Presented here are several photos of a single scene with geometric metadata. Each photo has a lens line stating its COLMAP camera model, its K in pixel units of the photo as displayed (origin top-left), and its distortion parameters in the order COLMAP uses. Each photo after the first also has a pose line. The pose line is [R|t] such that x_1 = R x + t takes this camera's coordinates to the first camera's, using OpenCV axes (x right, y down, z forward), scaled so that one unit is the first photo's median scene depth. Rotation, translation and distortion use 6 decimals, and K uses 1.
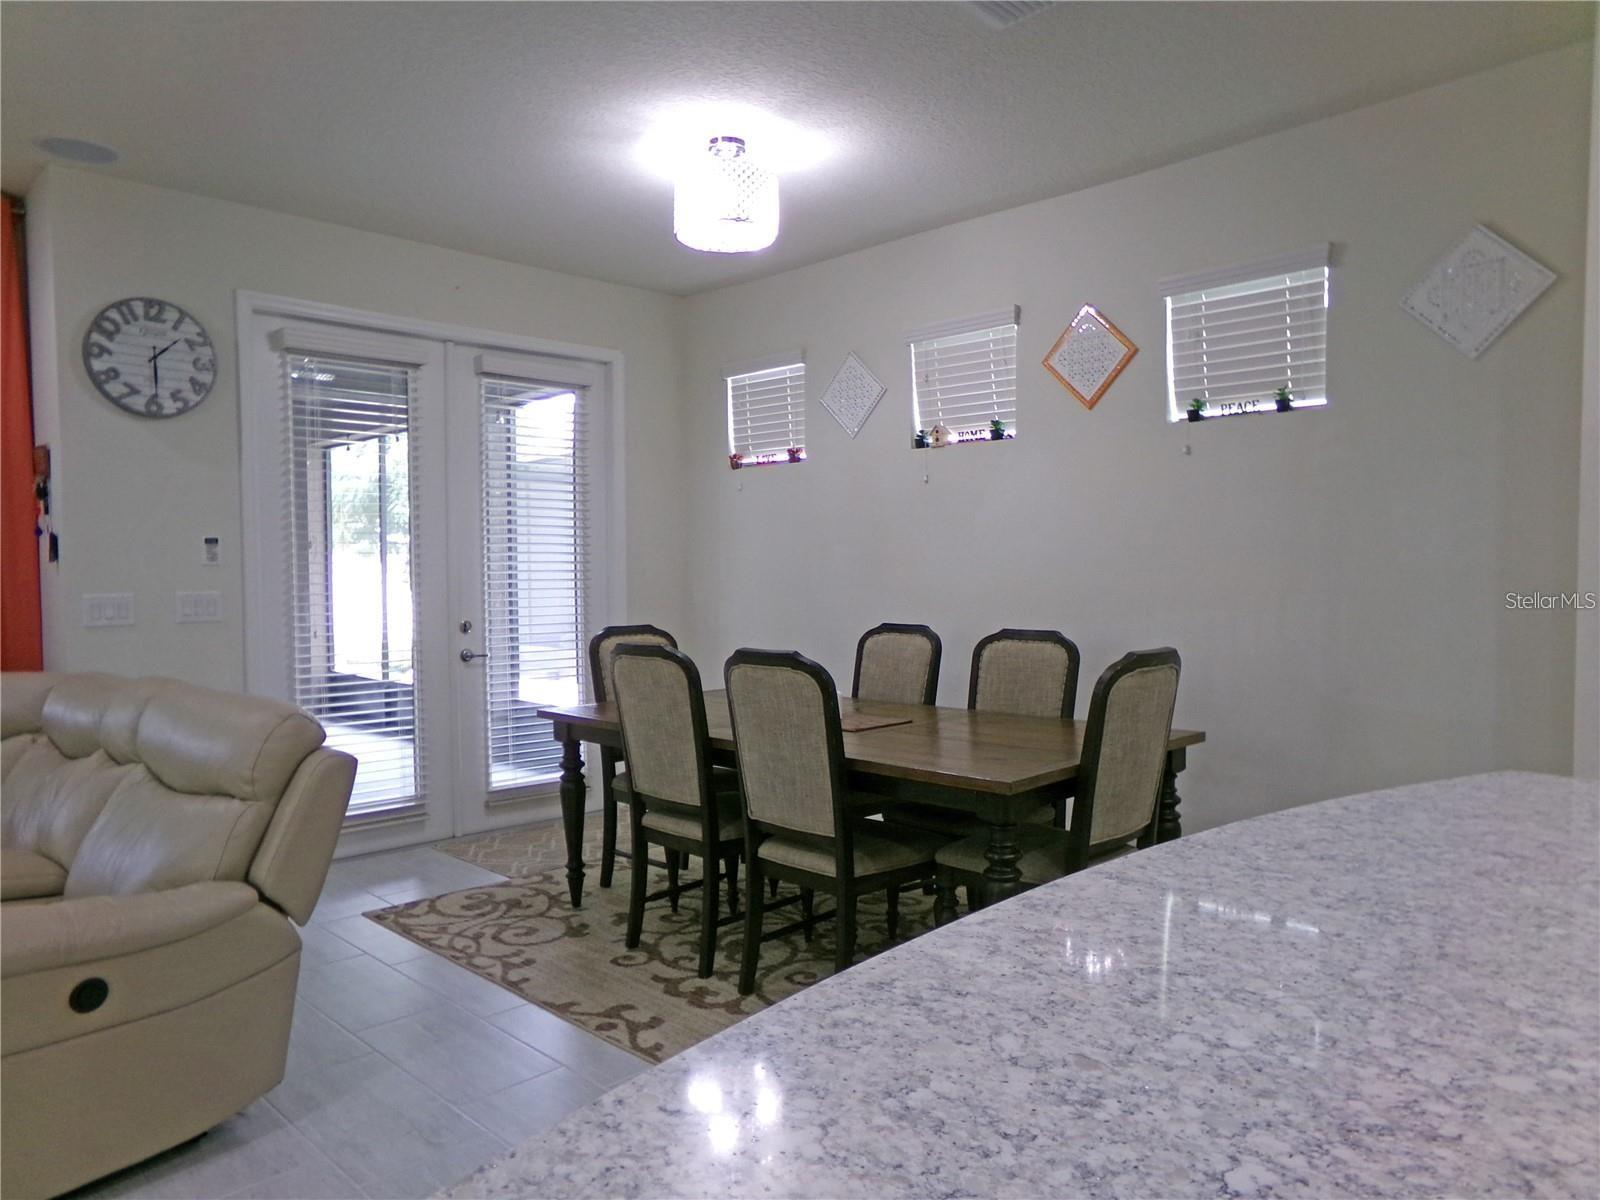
lens RADIAL K [[1079.0, 0, 774.1], [0, 1079.0, 607.6], [0, 0, 1]] dist [-0.002032, 0.024609]
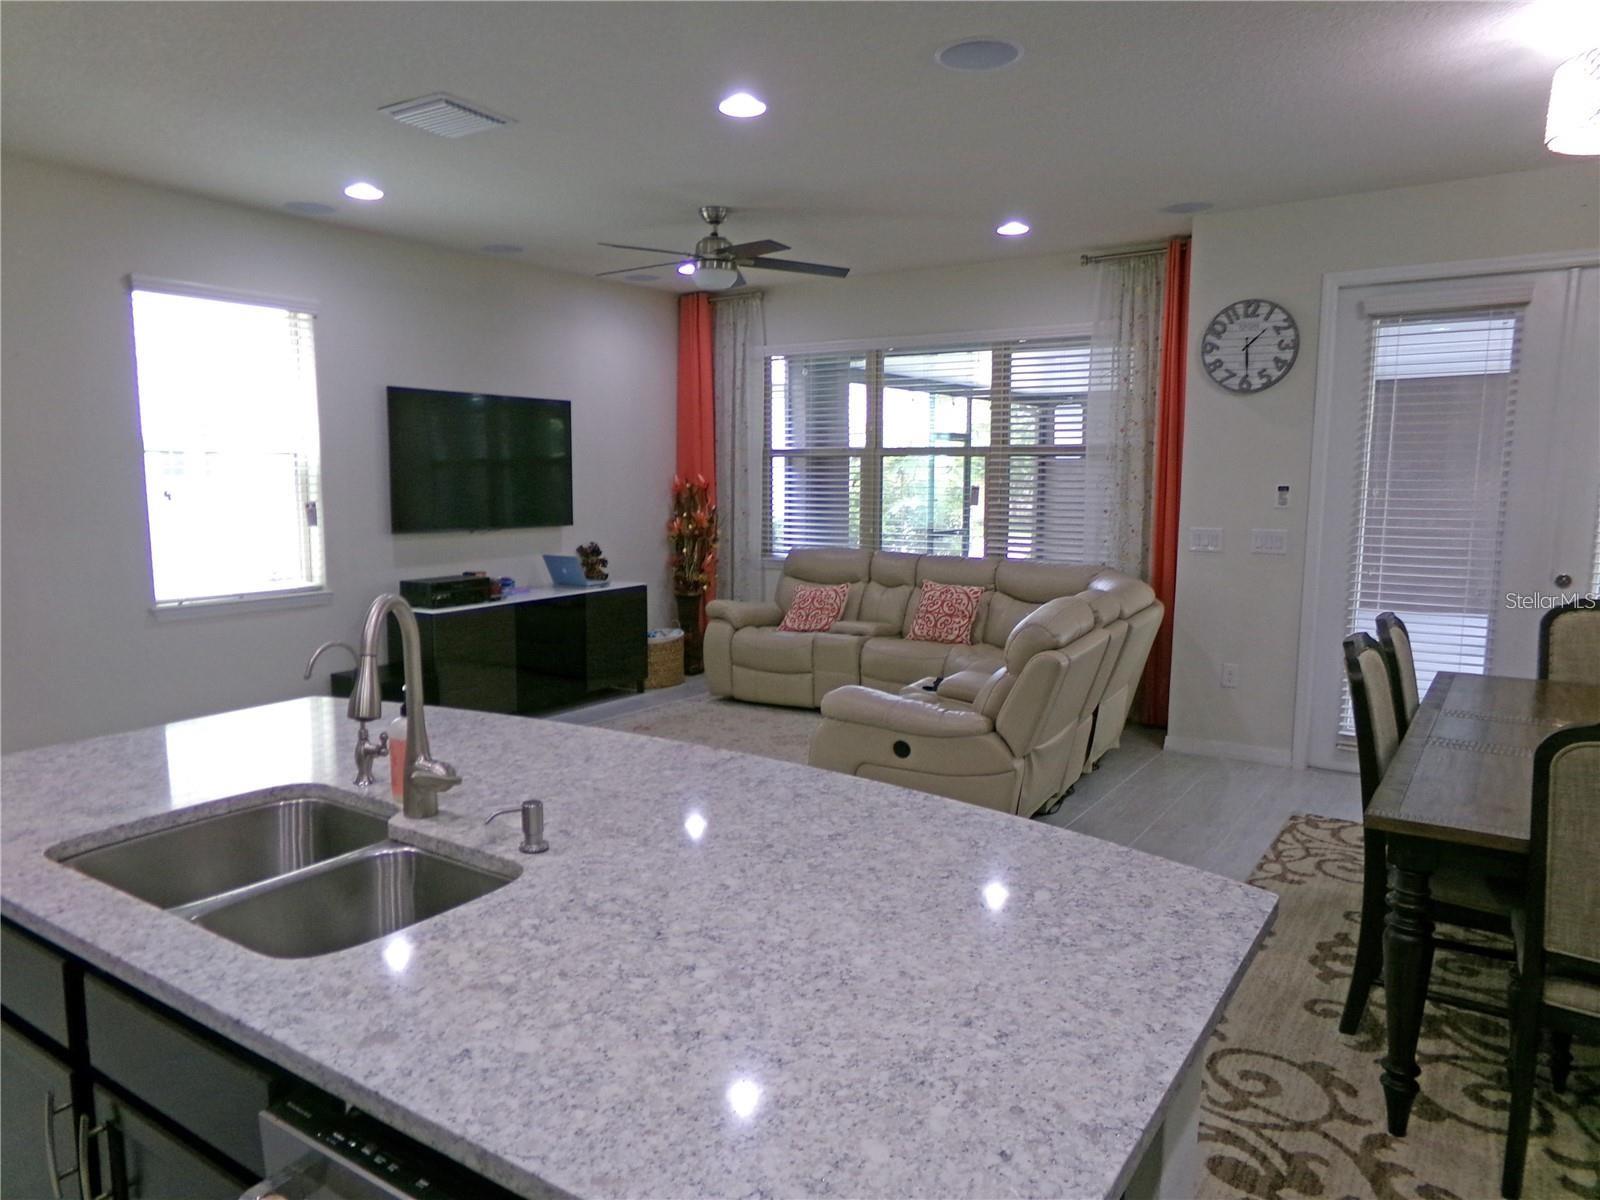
lens RADIAL K [[1100.5, 0, 796.6], [0, 1100.5, 608.8], [0, 0, 1]] dist [-0.128210, 0.226393]
pose [[0.204411, 0.134145, -0.969650, 0.614808], [-0.035990, 0.990926, 0.129501, -0.069821], [0.978223, 0.008426, 0.207384, 0.214746]]
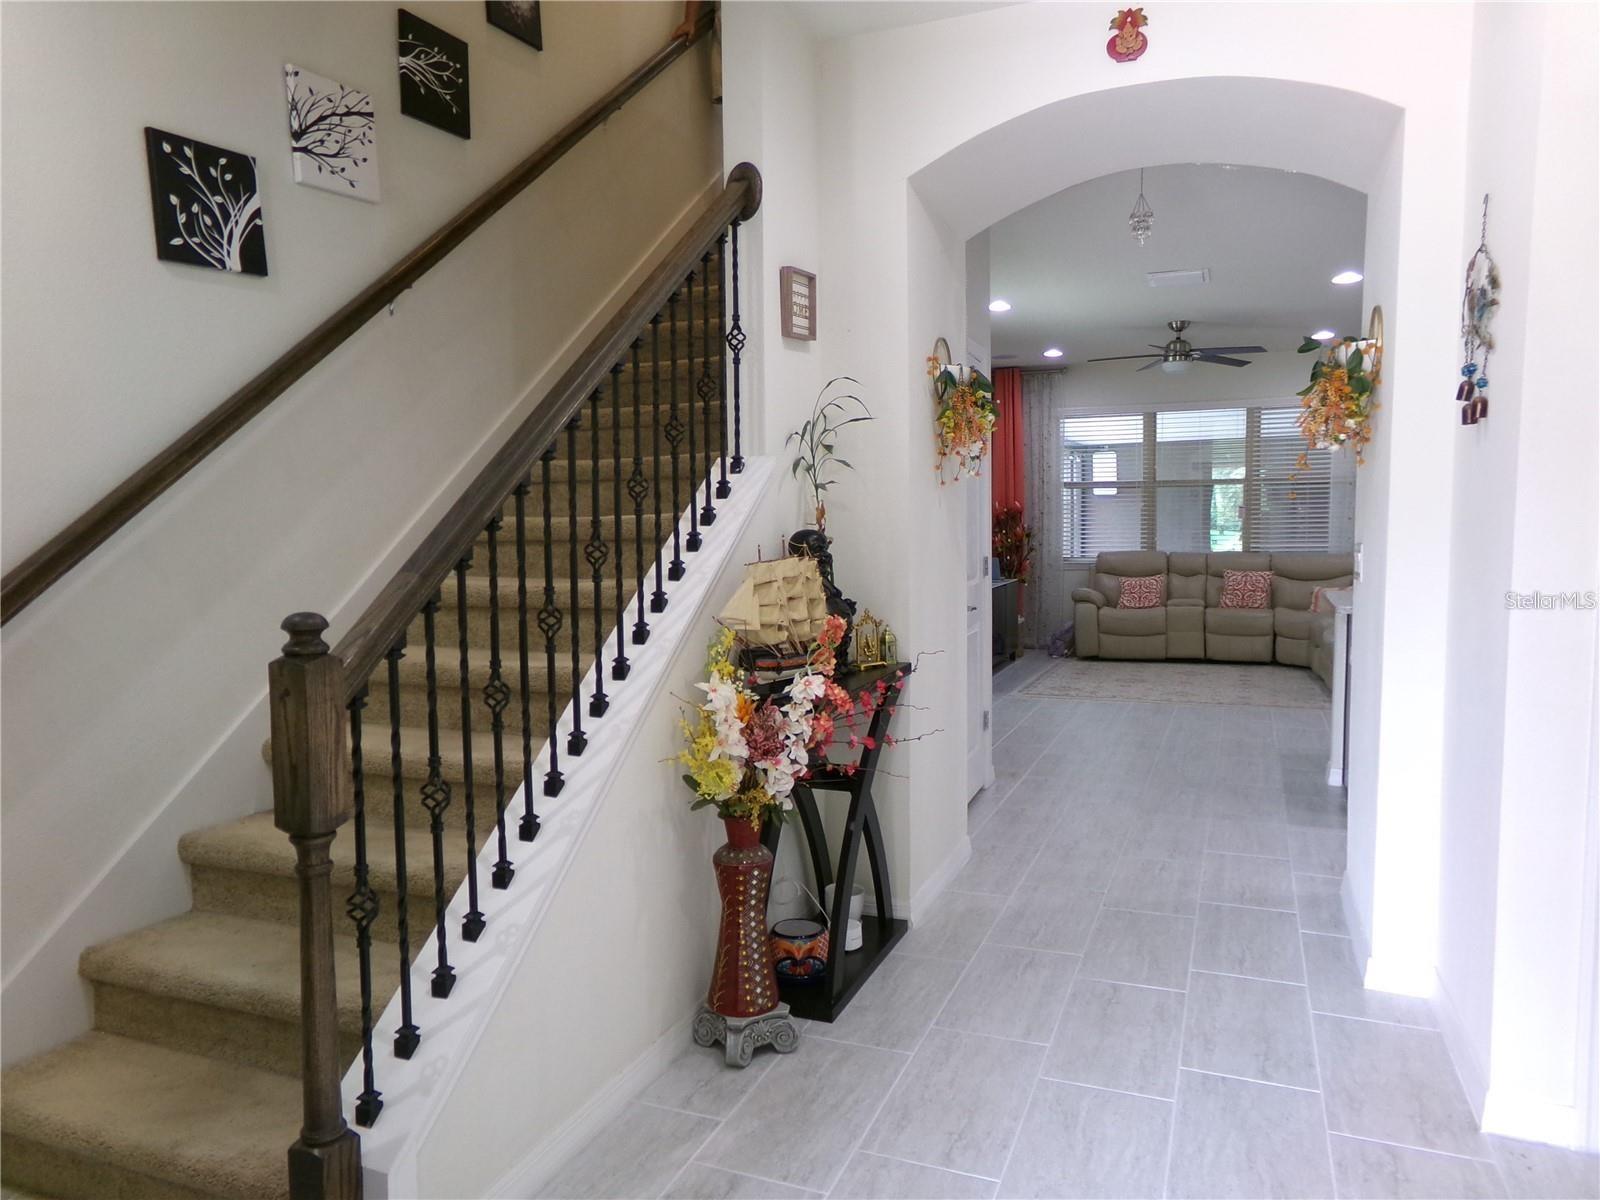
lens RADIAL K [[1100.5, 0, 796.6], [0, 1100.5, 608.8], [0, 0, 1]] dist [-0.128210, 0.226393]
pose [[0.394170, 0.078517, -0.915678, 0.861043], [-0.020516, 0.996847, 0.076645, 0.015241], [0.918809, -0.011425, 0.394538, -1.034903]]
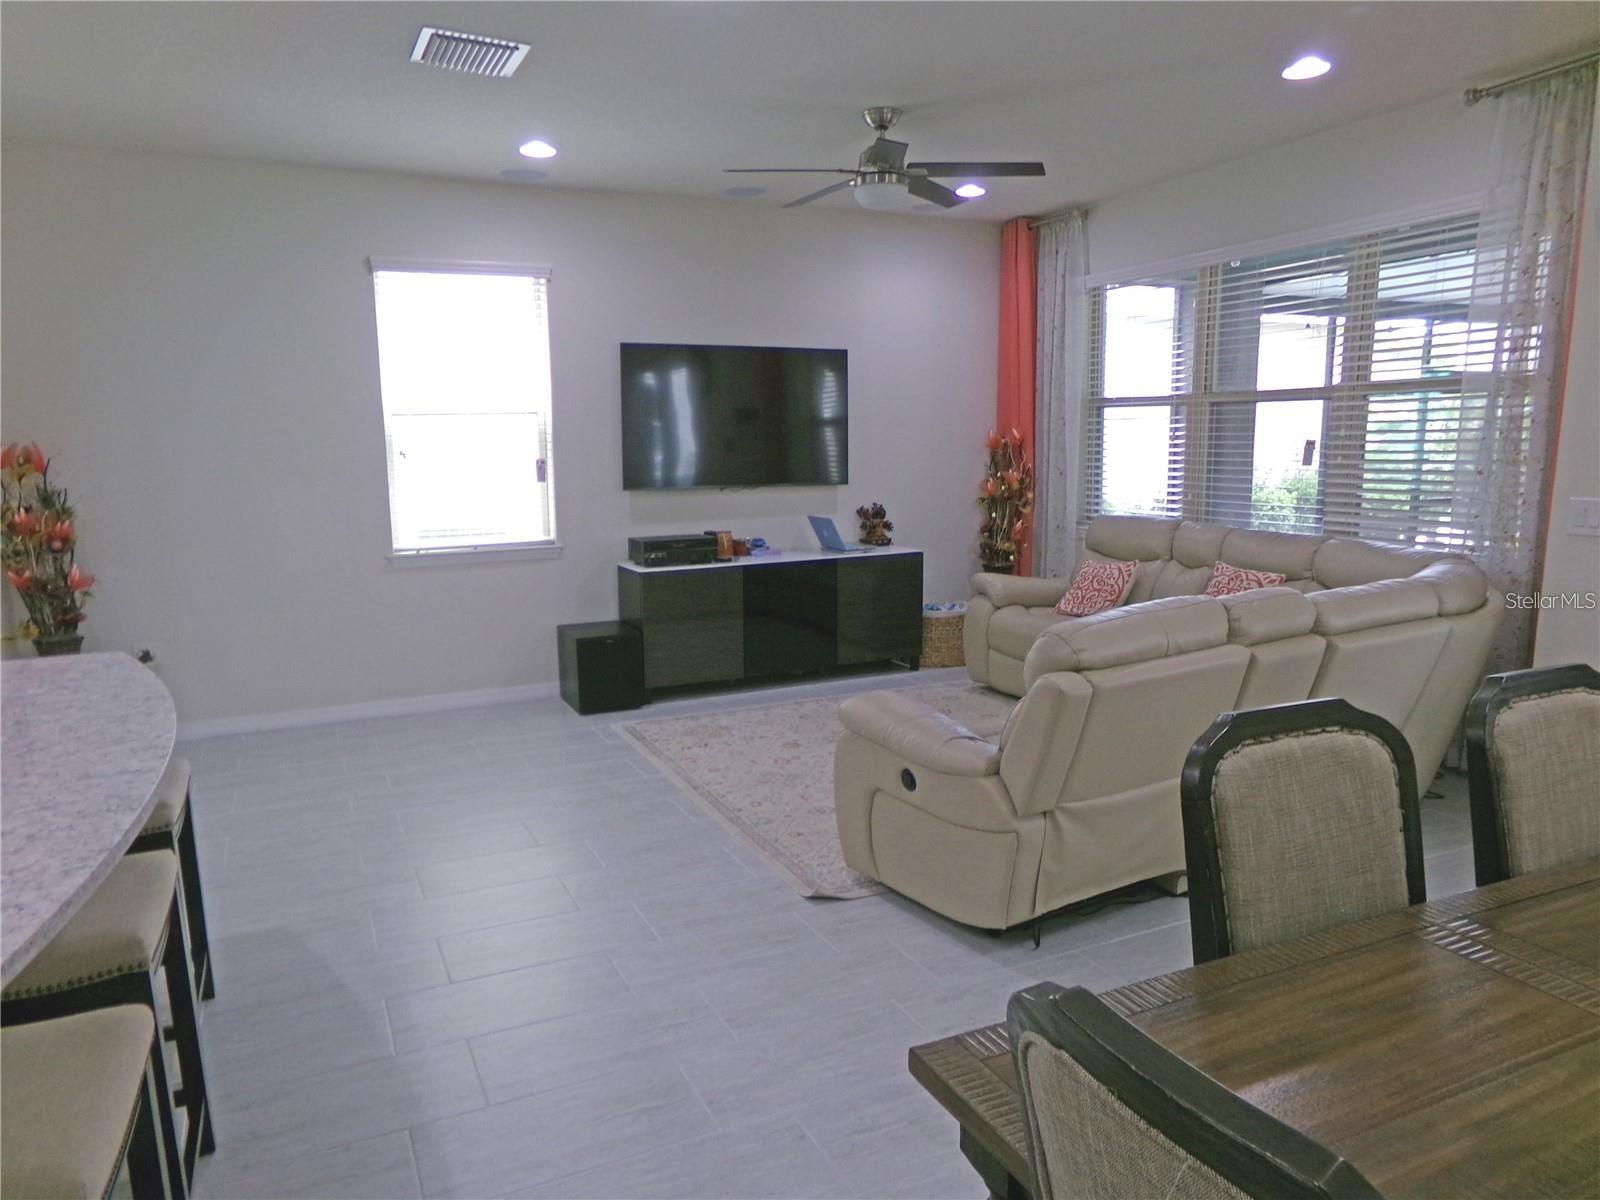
lens RADIAL K [[1102.8, 0, 800.0], [0, 1102.8, 600.0], [0, 0, 1]] dist [-0.064411, 0.097158]
pose [[-0.331380, 0.158167, -0.930146, 0.407917], [-0.012768, 0.985006, 0.172044, -0.074729], [0.943411, 0.068888, -0.324392, 0.693178]]
